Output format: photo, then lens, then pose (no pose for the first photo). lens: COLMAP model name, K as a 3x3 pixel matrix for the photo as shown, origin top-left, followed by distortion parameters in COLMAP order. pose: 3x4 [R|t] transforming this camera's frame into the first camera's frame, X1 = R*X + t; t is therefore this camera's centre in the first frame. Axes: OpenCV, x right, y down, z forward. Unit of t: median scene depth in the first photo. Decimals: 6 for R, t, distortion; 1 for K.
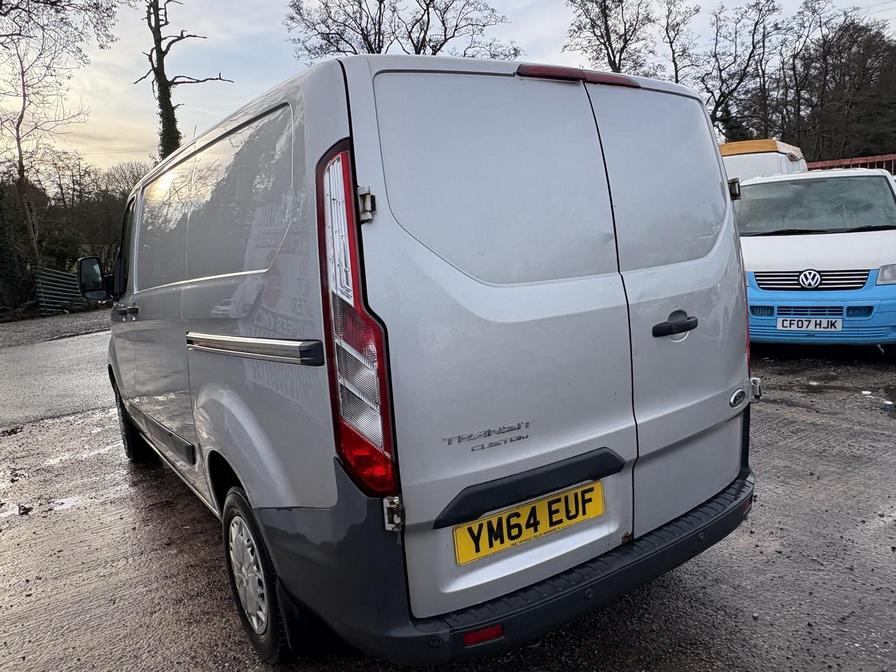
lens RADIAL K [[643.2, 0, 449.6], [0, 643.2, 330.1], [0, 0, 1]] dist [-0.000571, 0.001011]
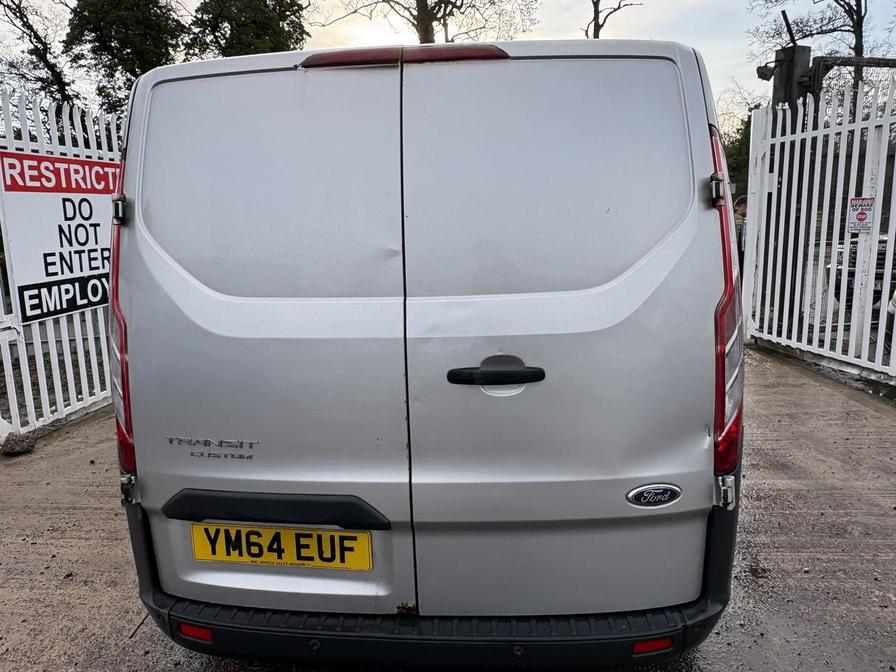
lens RADIAL K [[643.2, 0, 447.0], [0, 643.2, 335.6], [0, 0, 1]] dist [-0.000571, 0.001011]
pose [[0.780774, 0.154321, -0.605456, 0.772799], [-0.120377, 0.988018, 0.096595, -0.121190], [0.613108, -0.002536, 0.789995, 0.364913]]
